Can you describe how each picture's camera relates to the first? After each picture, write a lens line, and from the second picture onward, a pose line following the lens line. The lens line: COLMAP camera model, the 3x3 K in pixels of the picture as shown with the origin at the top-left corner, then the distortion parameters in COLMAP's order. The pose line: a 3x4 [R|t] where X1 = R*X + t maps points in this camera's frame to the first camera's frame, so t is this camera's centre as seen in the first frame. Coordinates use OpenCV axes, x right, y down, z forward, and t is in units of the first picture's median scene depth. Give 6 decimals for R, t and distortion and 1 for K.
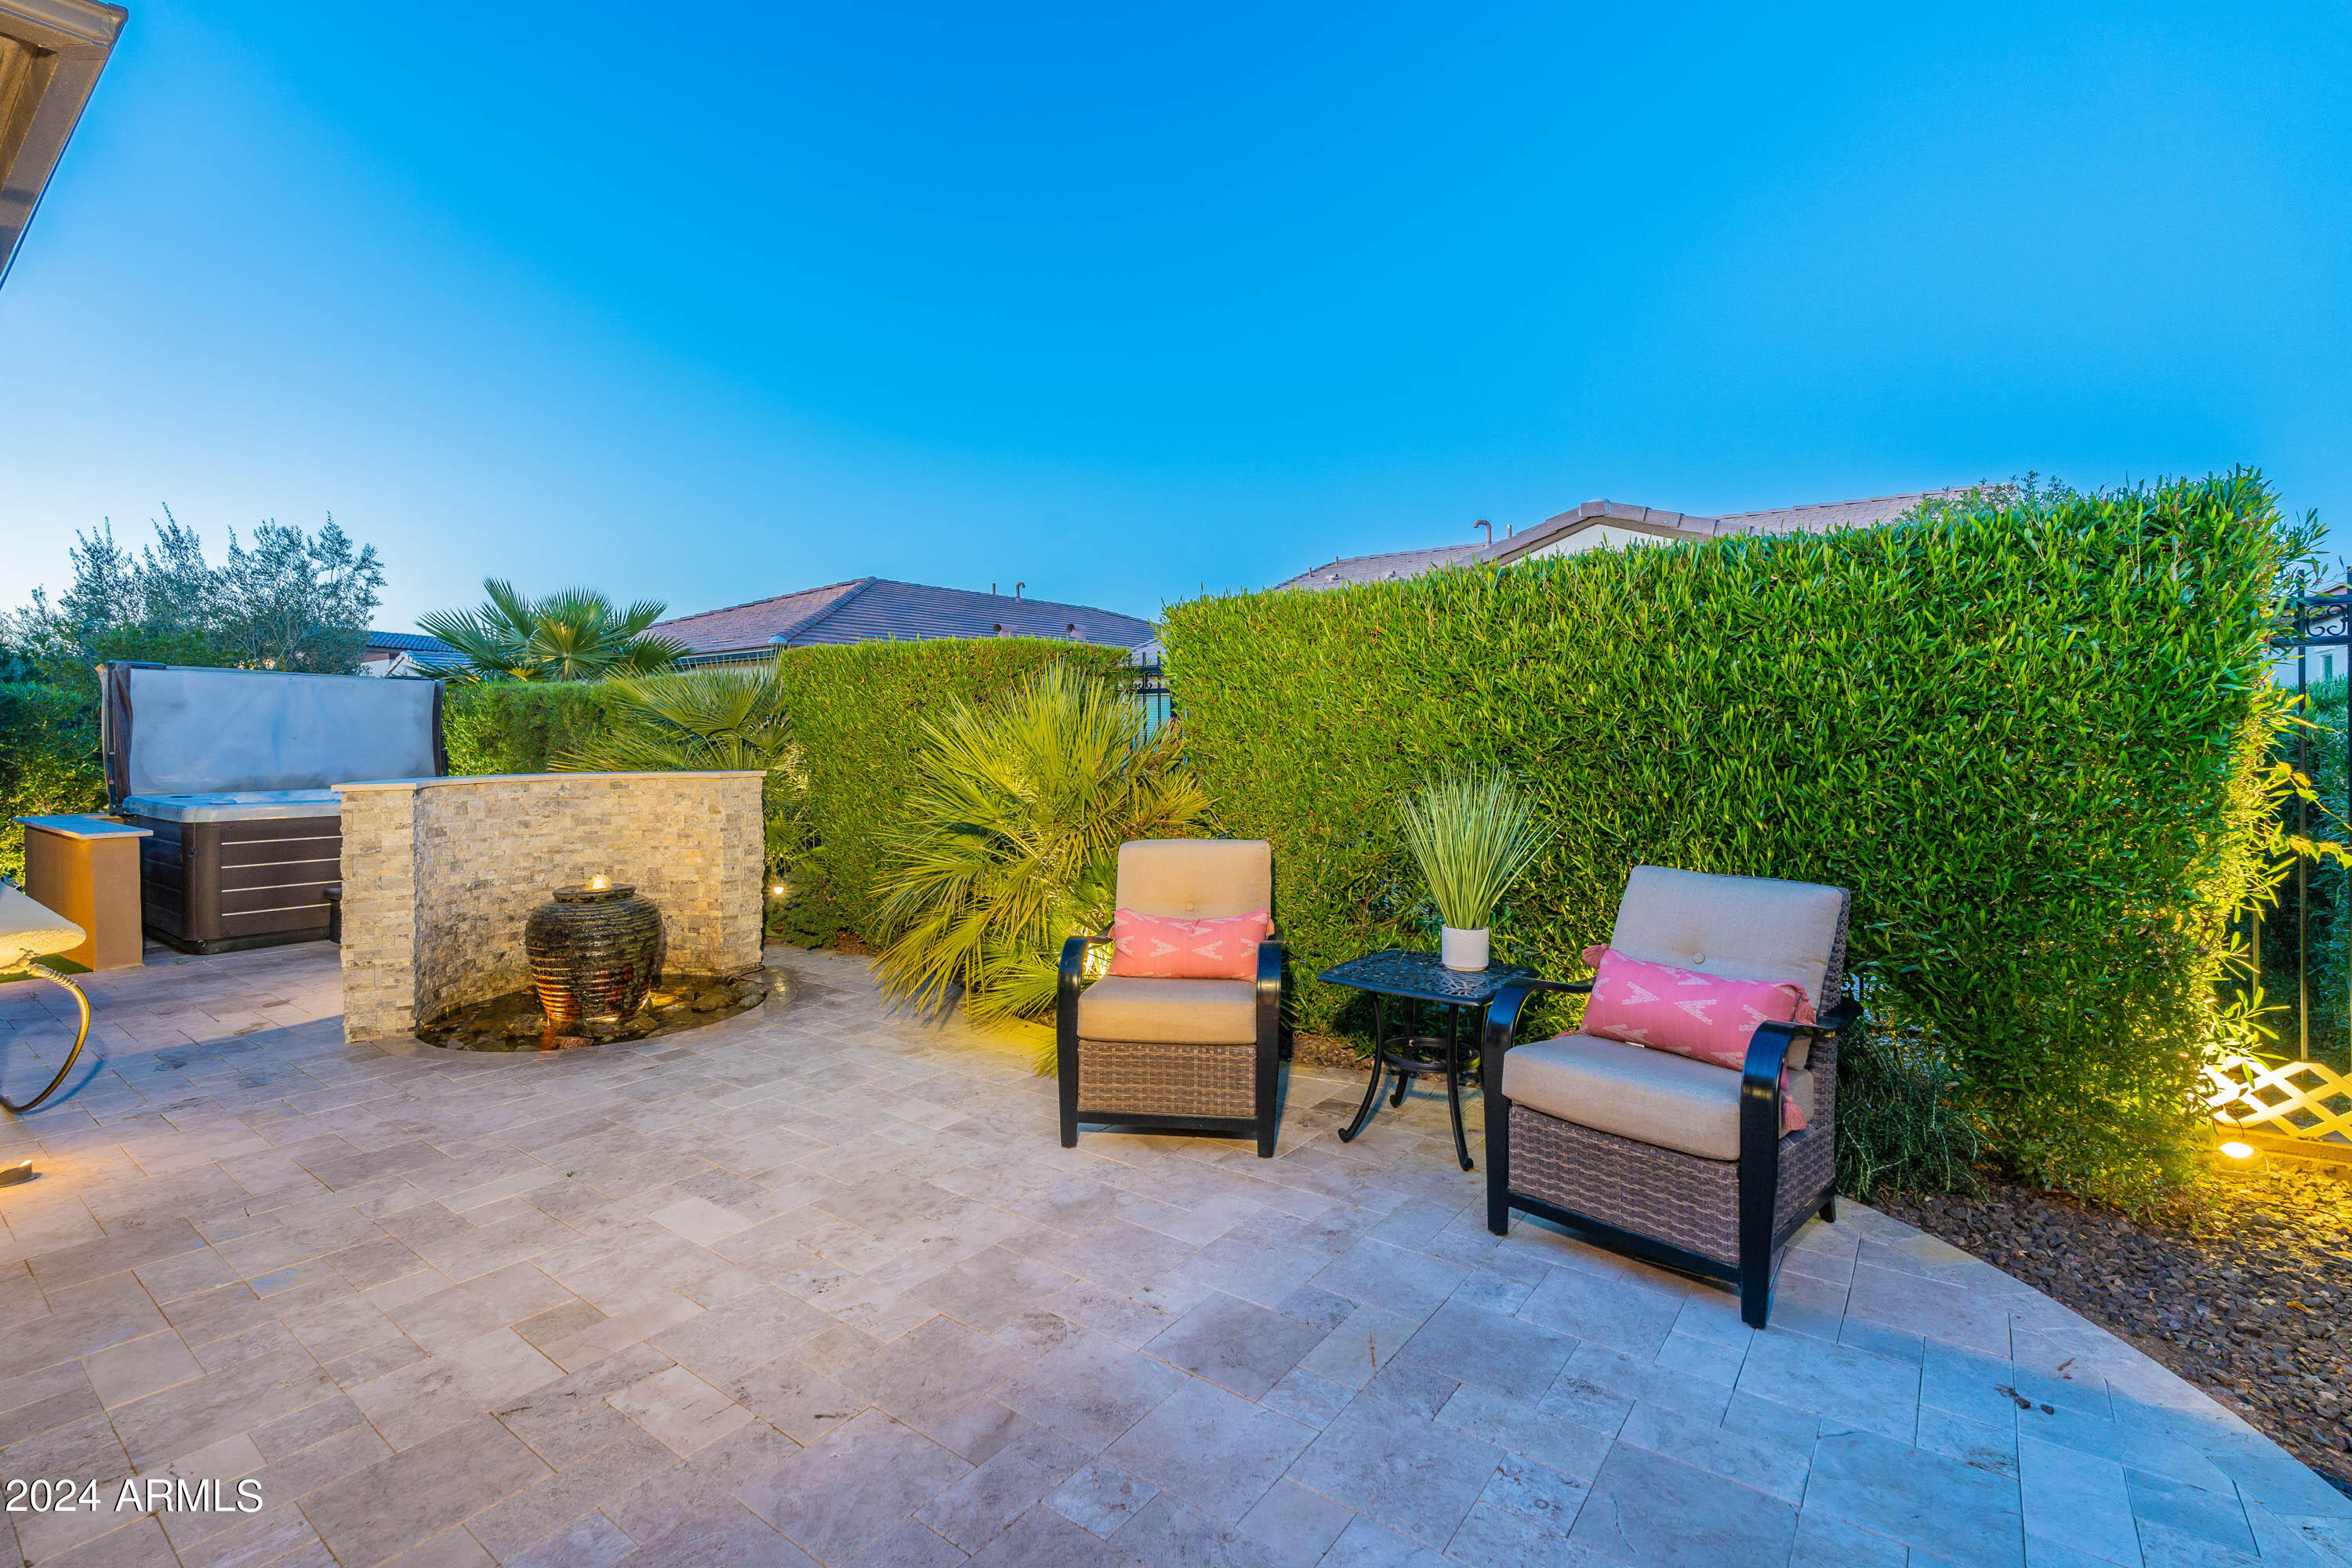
lens RADIAL K [[1058.9, 0, 1188.5], [0, 1058.9, 733.5], [0, 0, 1]] dist [-0.001895, 0.000159]
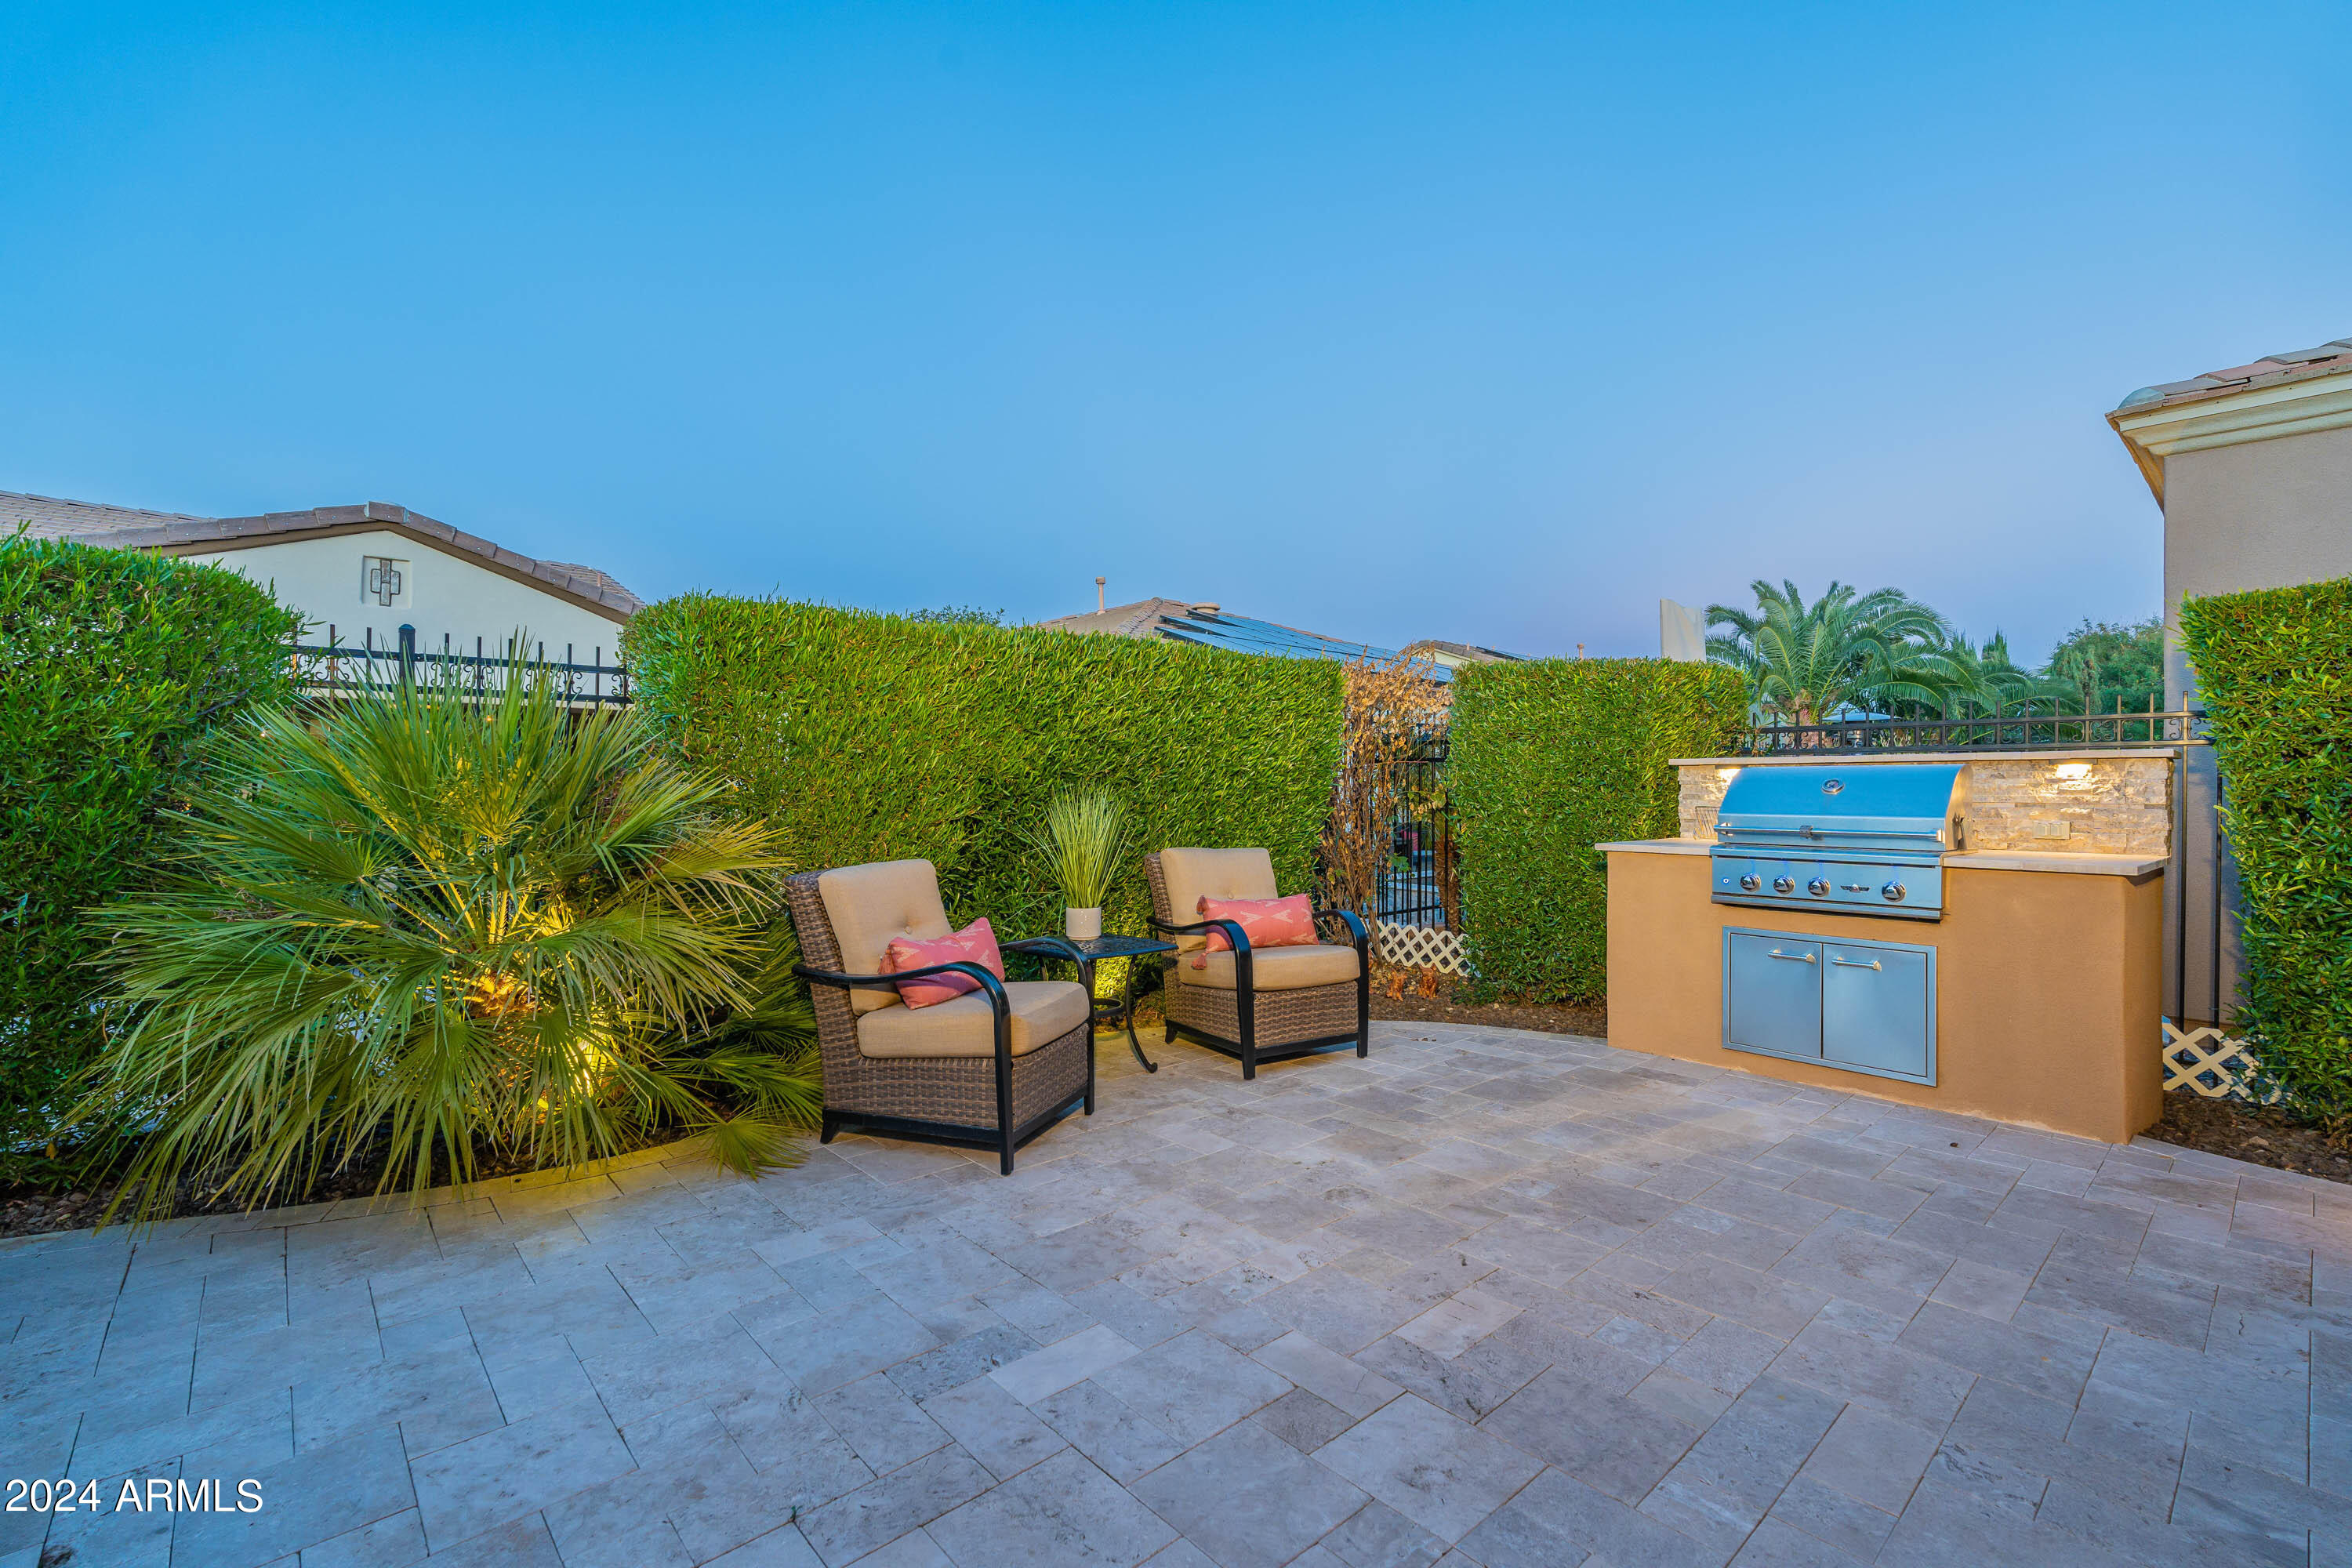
lens RADIAL K [[1021.2, 0, 1178.2], [0, 1021.2, 789.7], [0, 0, 1]] dist [-0.002560, -0.000387]
pose [[0.201146, 0.005179, 0.979548, -0.719379], [-0.006356, 0.999972, -0.003982, 0.031379], [-0.979541, -0.005426, 0.201173, 0.478651]]
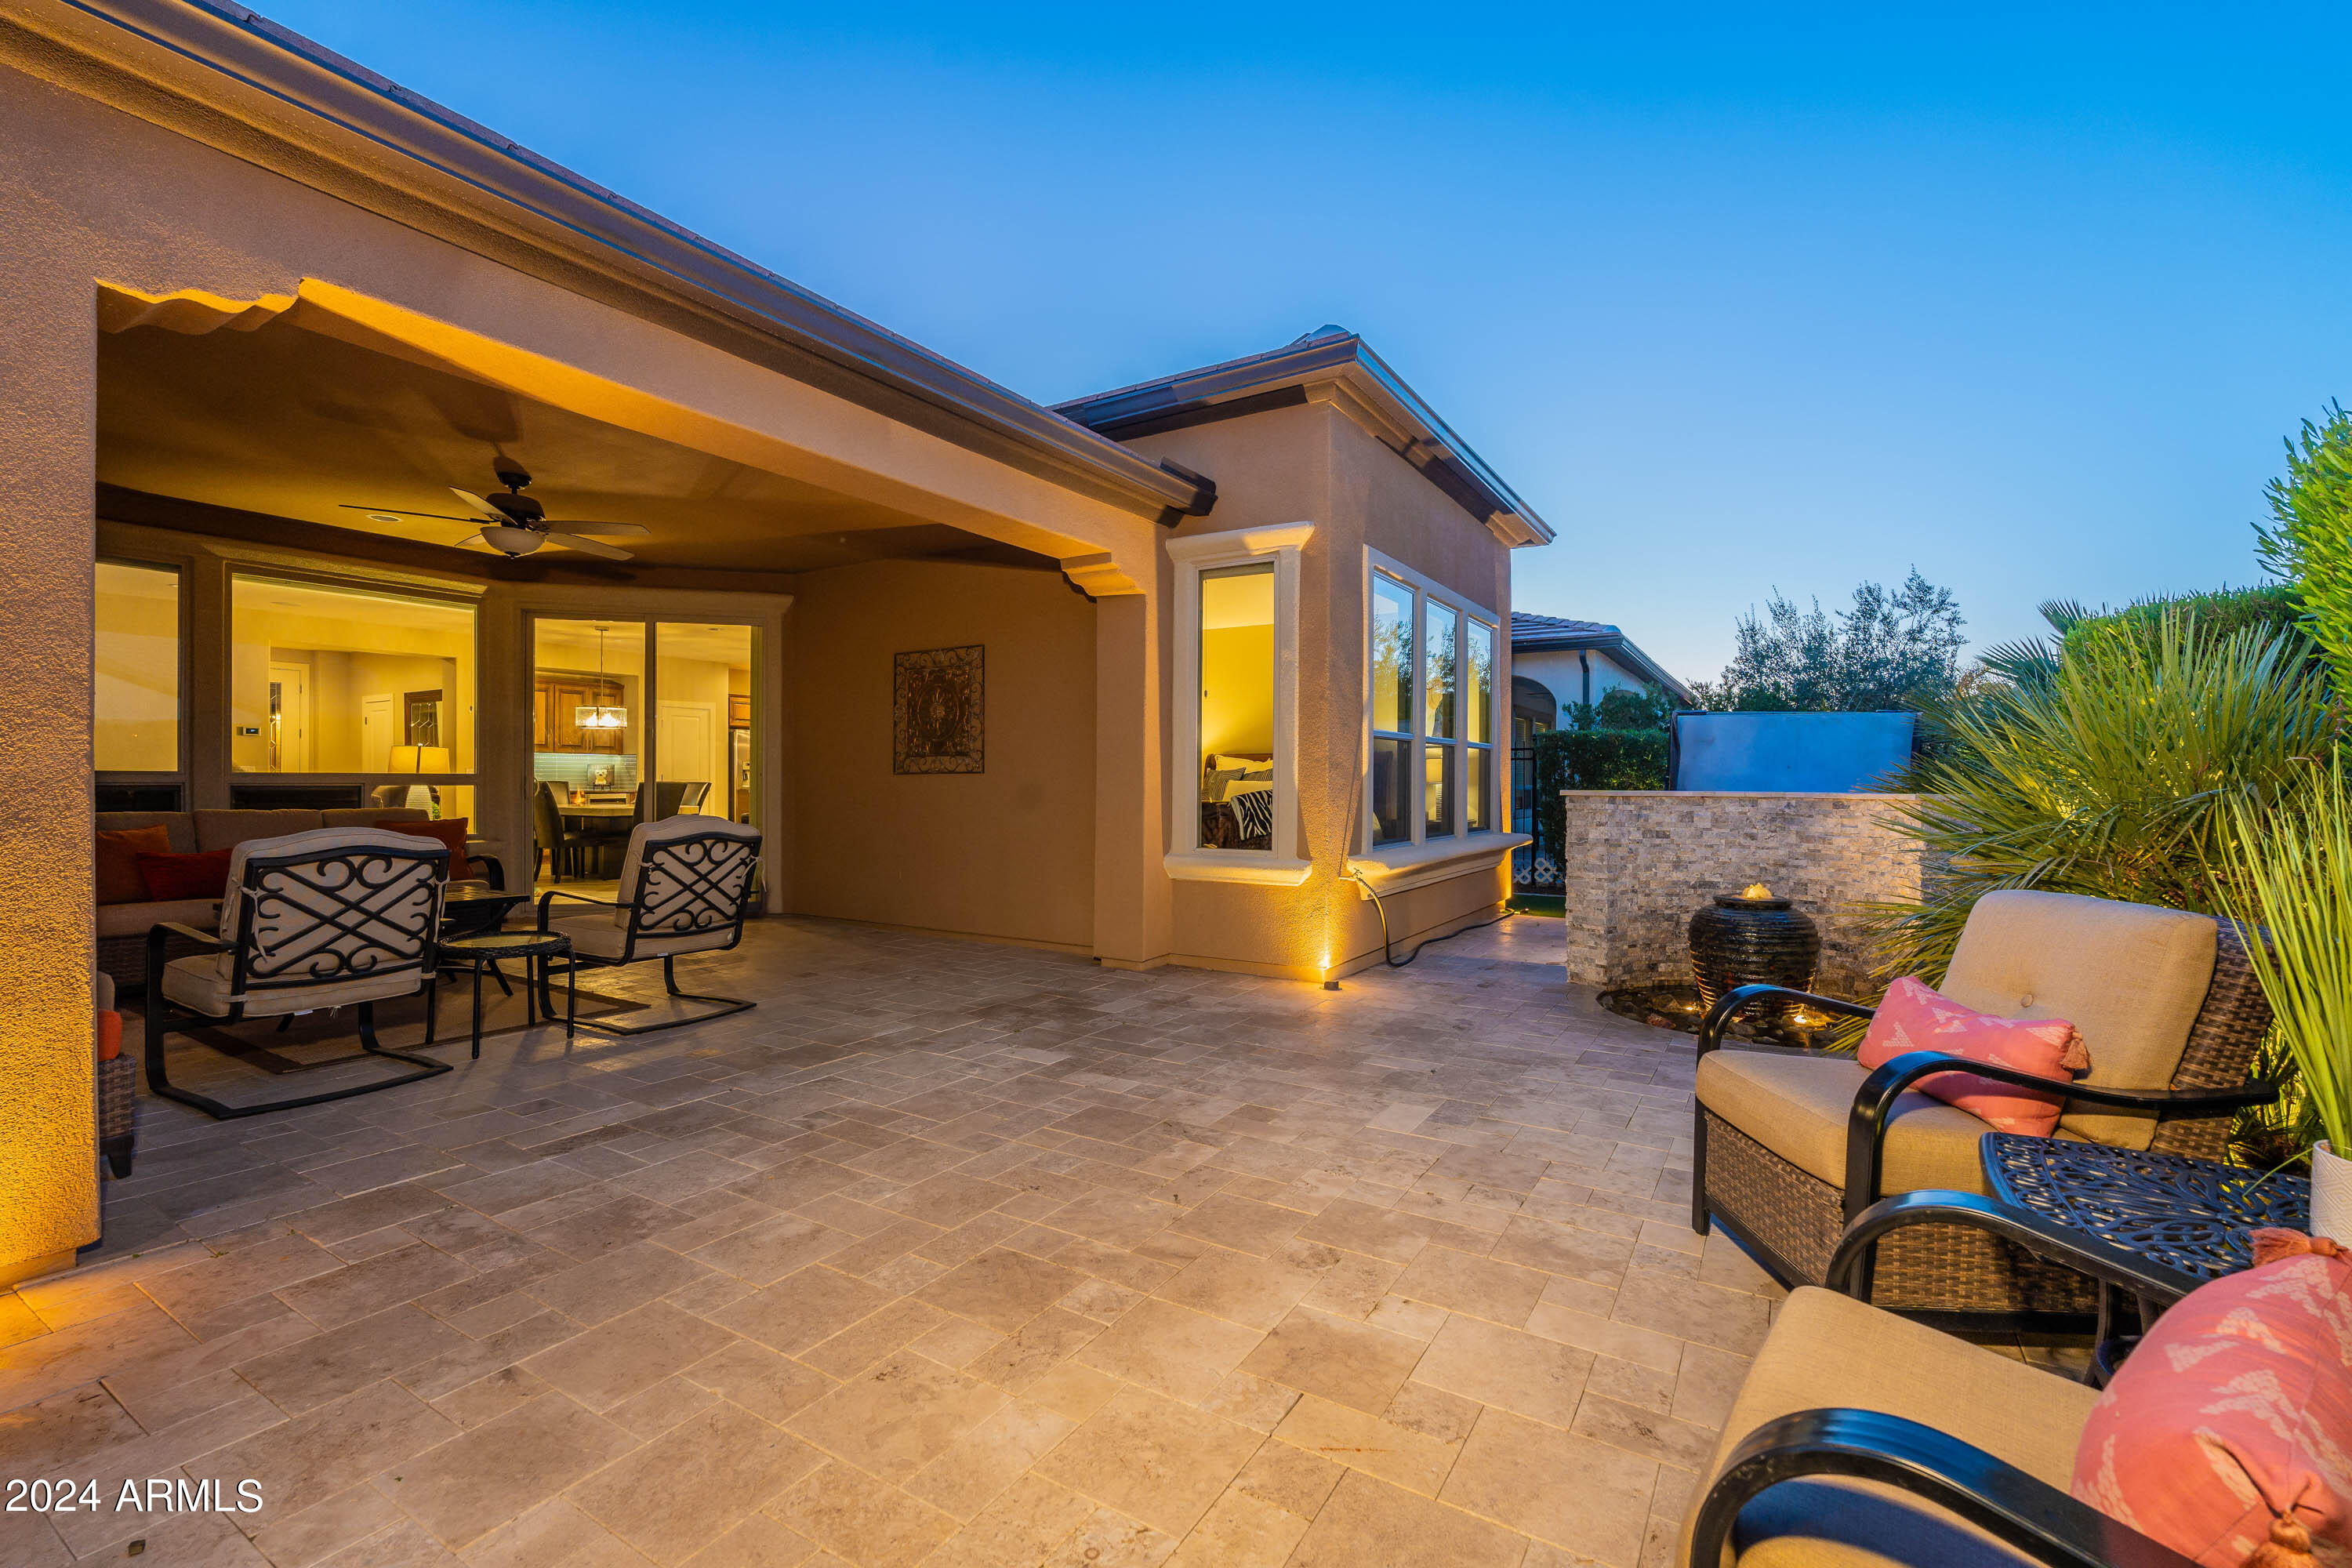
lens RADIAL K [[1028.8, 0, 1175.4], [0, 1028.8, 779.6], [0, 0, 1]] dist [-0.003830, -0.000267]
pose [[0.086965, 0.006885, -0.996188, 0.458487], [-0.006614, 0.999958, 0.006334, 0.029390], [0.996189, 0.006038, 0.087007, 0.381806]]
